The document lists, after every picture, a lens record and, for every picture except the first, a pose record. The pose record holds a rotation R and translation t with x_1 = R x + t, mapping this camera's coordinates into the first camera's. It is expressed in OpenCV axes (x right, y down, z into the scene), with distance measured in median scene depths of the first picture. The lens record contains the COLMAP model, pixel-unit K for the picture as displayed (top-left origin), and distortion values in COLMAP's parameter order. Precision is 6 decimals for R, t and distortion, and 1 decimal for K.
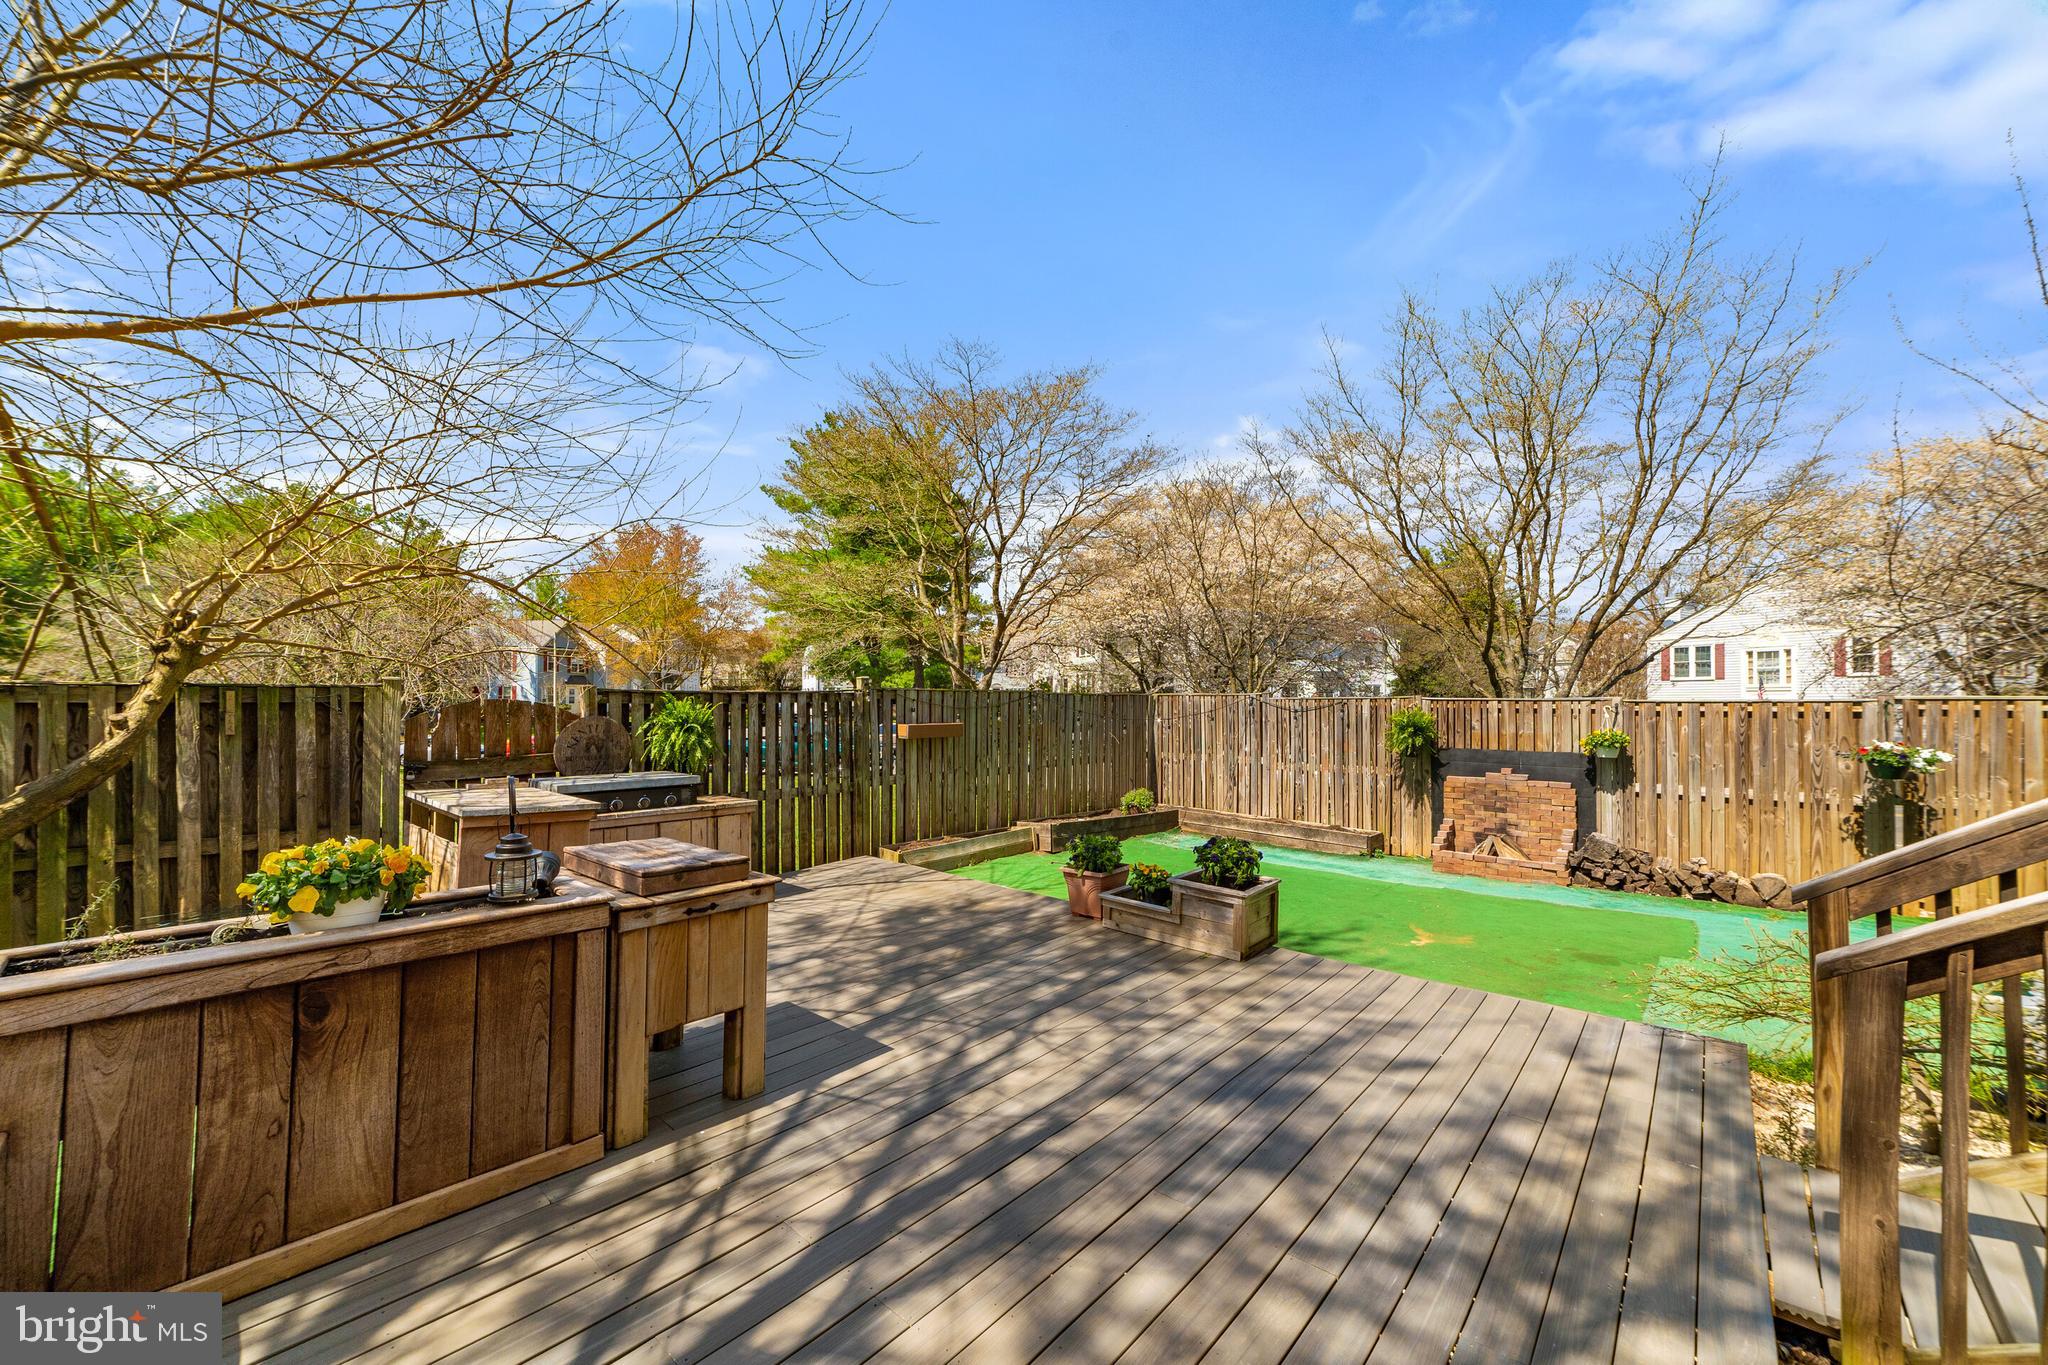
lens RADIAL K [[799.6, 0, 1018.5], [0, 799.6, 682.0], [0, 0, 1]] dist [-0.014014, 0.002727]
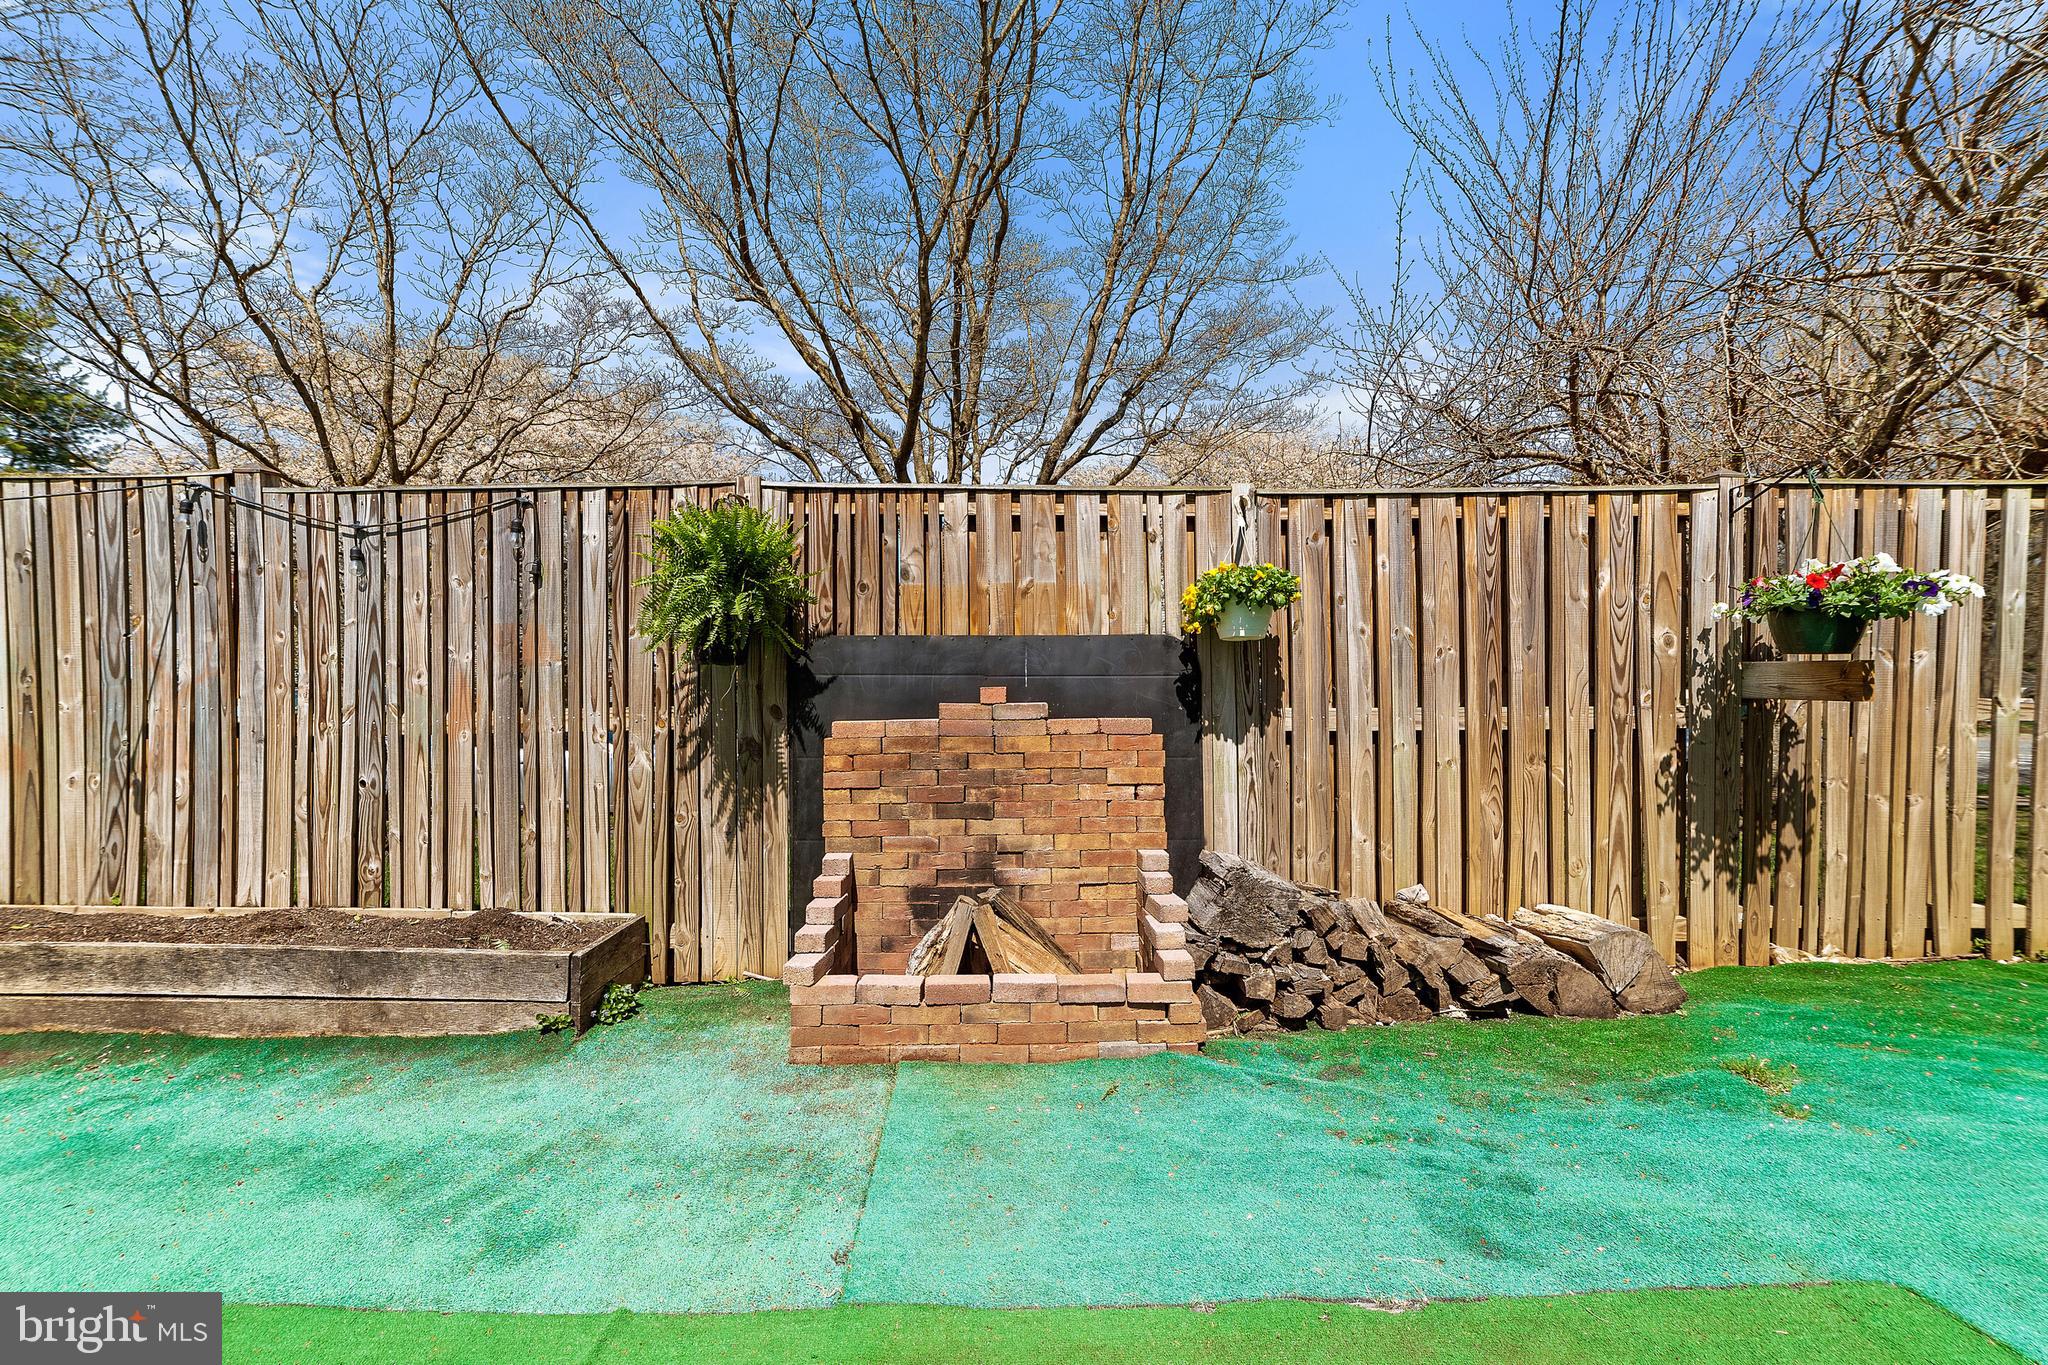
lens RADIAL K [[799.6, 0, 1010.2], [0, 799.6, 678.7], [0, 0, 1]] dist [-0.014014, 0.002727]
pose [[0.744391, -0.011991, 0.667637, 0.390793], [-0.004697, 0.999720, 0.023193, 0.096797], [-0.667728, -0.020401, 0.744126, 0.739788]]
